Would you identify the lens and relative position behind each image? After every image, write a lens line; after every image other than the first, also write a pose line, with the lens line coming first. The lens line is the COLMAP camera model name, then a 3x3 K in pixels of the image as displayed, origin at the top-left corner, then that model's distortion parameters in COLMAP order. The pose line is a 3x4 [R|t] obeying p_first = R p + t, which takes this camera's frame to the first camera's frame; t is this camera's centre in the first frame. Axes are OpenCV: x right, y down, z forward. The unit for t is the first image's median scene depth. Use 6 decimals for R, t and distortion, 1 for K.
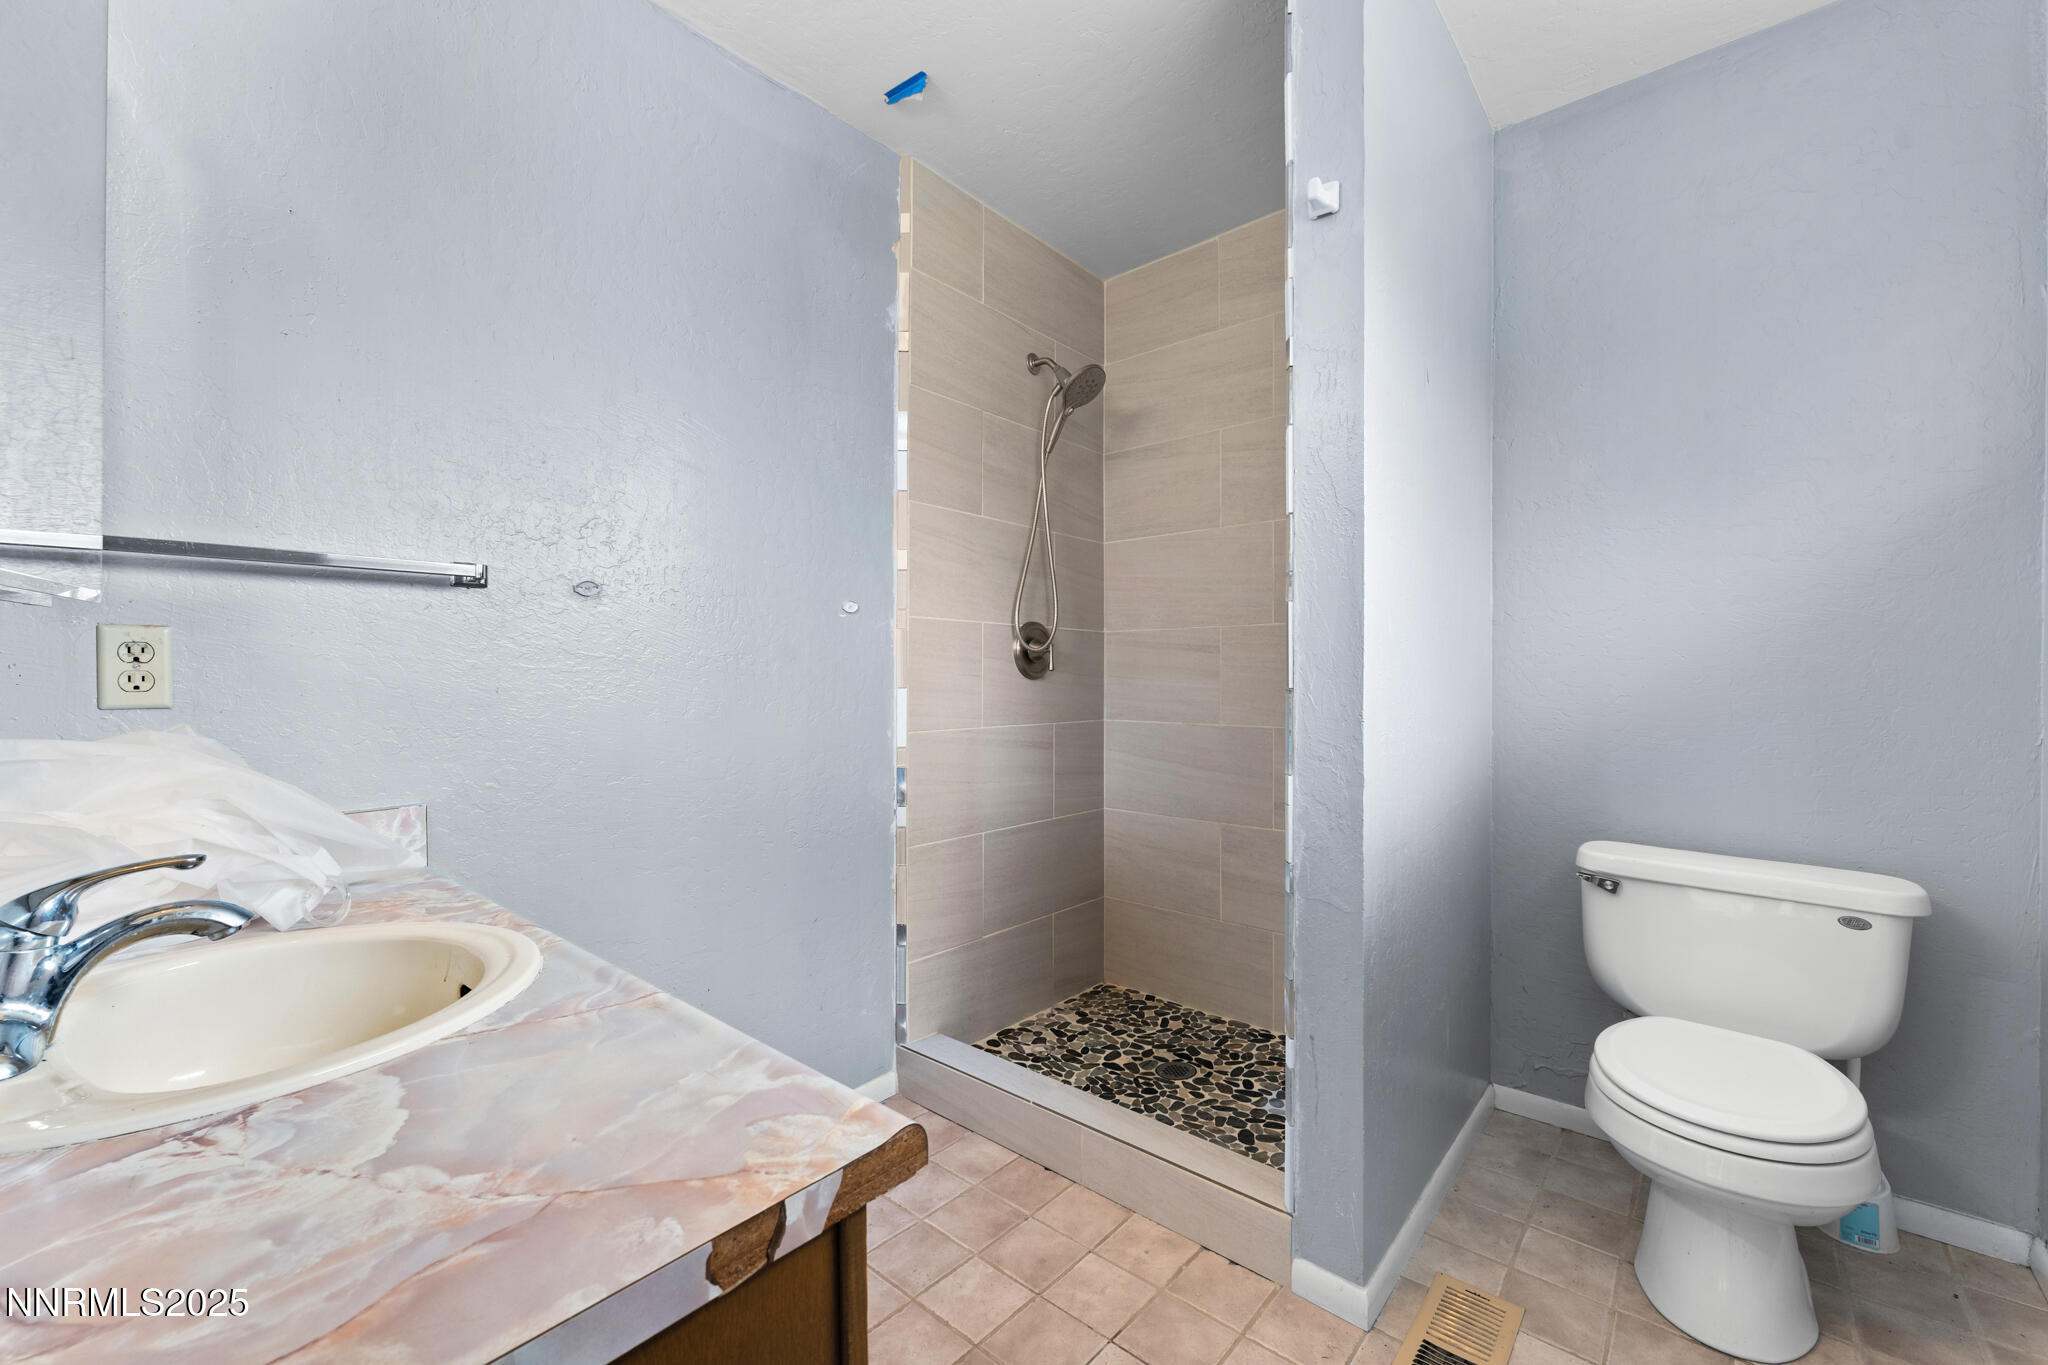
lens RADIAL K [[821.1, 0, 1028.5], [0, 821.1, 688.0], [0, 0, 1]] dist [0.001491, -0.000161]
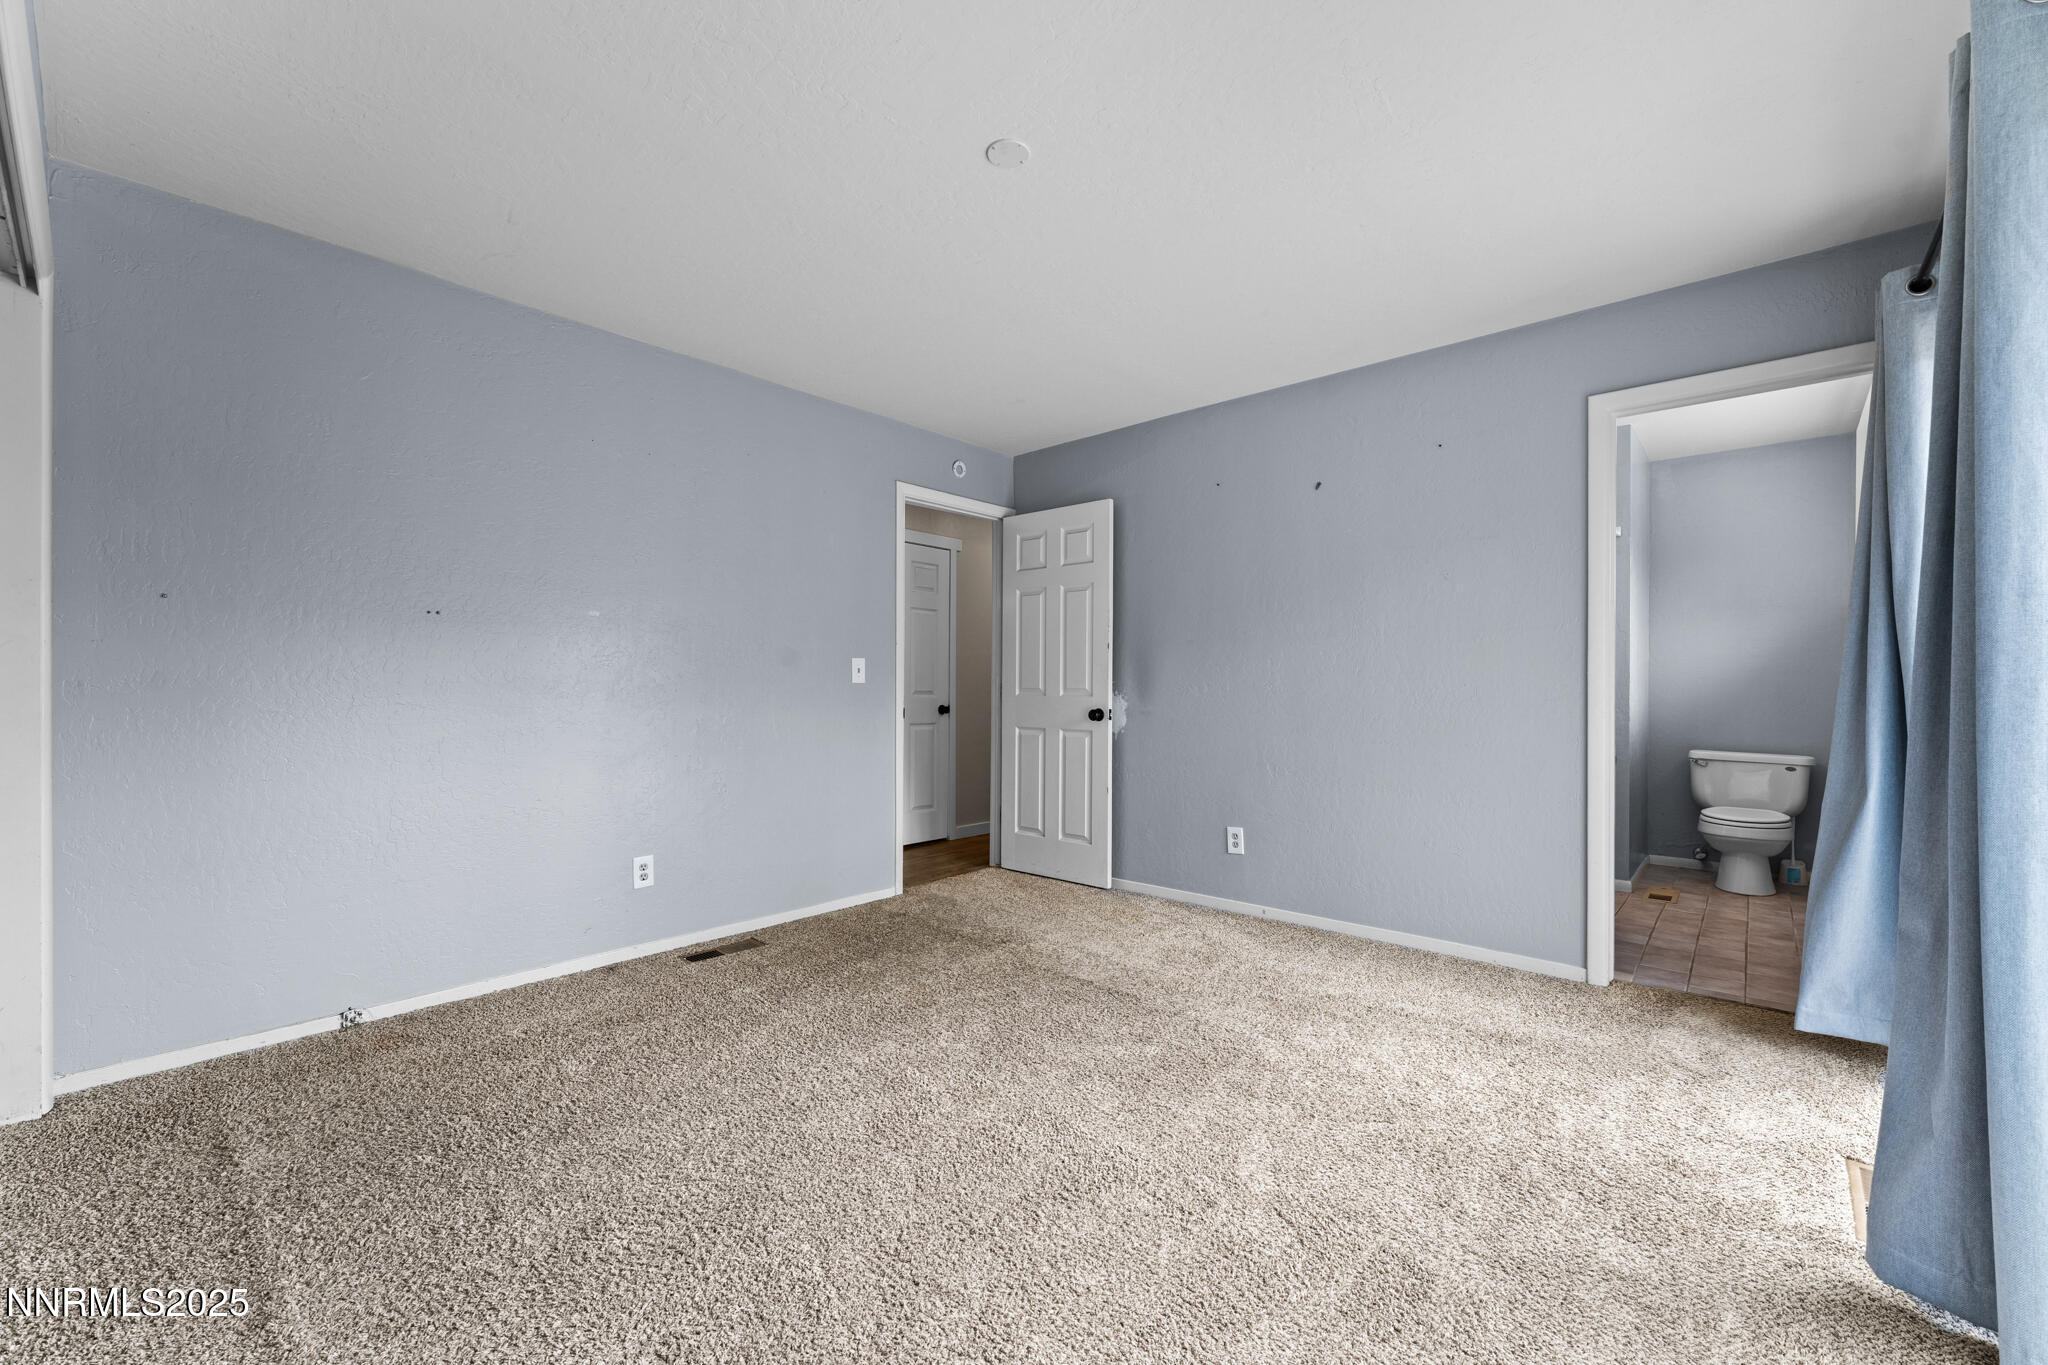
lens RADIAL K [[821.1, 0, 1028.5], [0, 821.1, 688.0], [0, 0, 1]] dist [0.001491, -0.000161]
pose [[0.999948, 0.003915, -0.009413, -1.572714], [-0.003945, 0.999987, -0.003160, 0.011825], [0.009401, 0.003197, 0.999951, -1.823838]]
